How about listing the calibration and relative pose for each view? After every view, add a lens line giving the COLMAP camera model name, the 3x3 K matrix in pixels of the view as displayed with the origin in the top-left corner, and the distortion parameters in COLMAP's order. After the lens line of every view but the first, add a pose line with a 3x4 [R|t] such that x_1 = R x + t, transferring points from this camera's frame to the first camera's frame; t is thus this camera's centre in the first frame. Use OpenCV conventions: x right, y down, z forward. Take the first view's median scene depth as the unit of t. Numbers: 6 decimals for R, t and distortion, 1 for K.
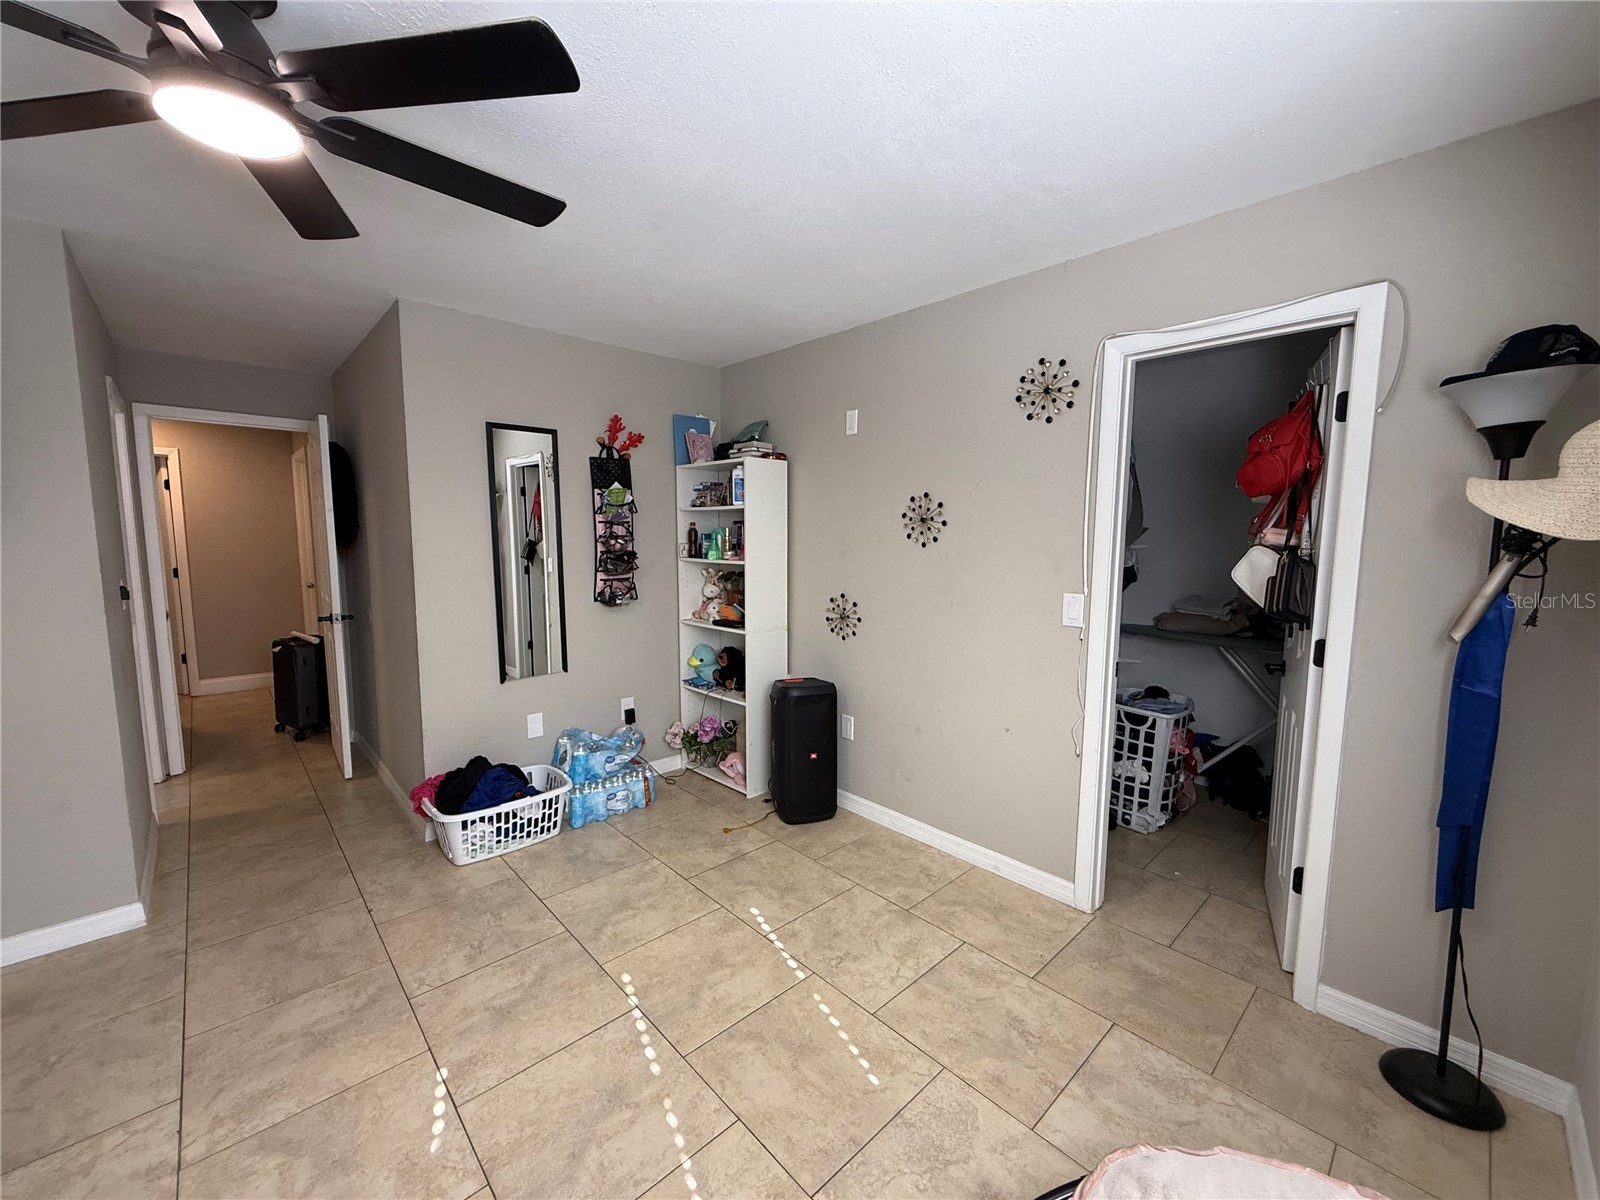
lens RADIAL K [[639.5, 0, 800.0], [0, 639.5, 600.0], [0, 0, 1]] dist [-0.000428, -0.000087]
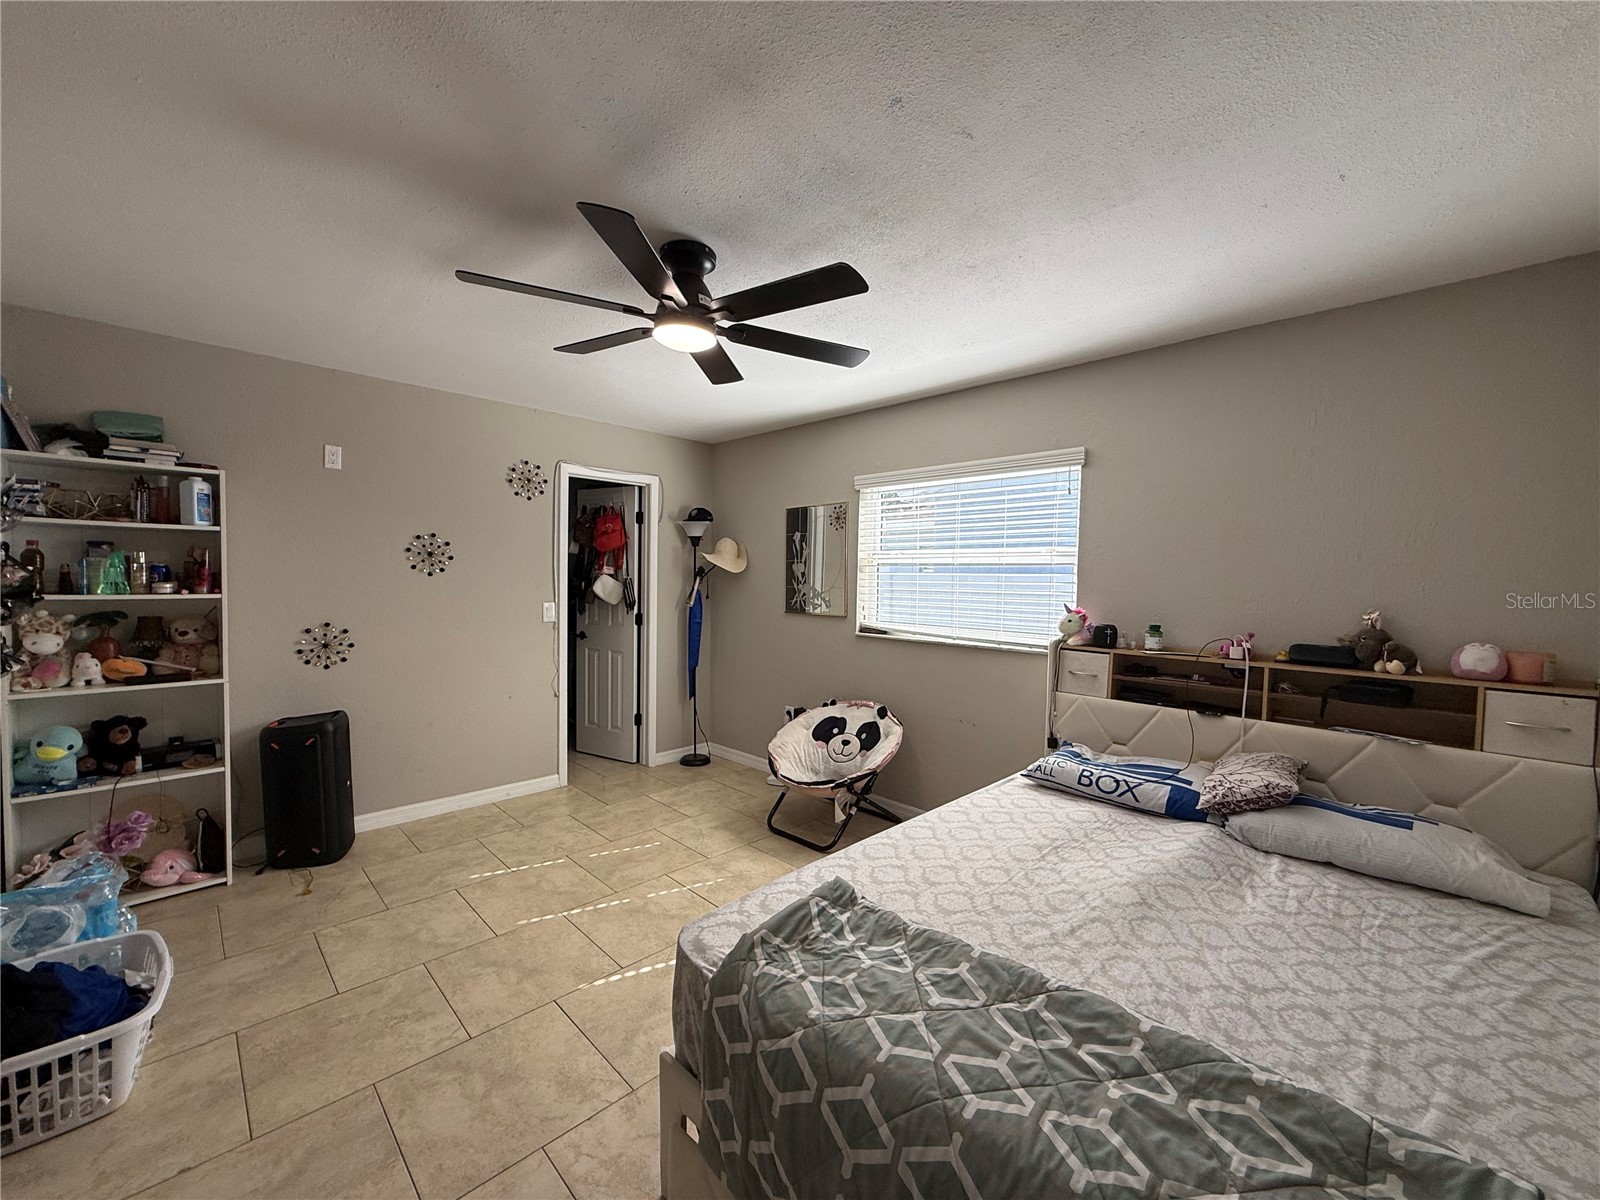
lens RADIAL K [[639.5, 0, 800.0], [0, 639.5, 600.0], [0, 0, 1]] dist [-0.000428, -0.000087]
pose [[-0.041744, -0.038431, 0.998389, -1.228316], [0.089420, 0.995106, 0.042043, -0.026850], [-0.995119, 0.091031, -0.038104, 0.372714]]
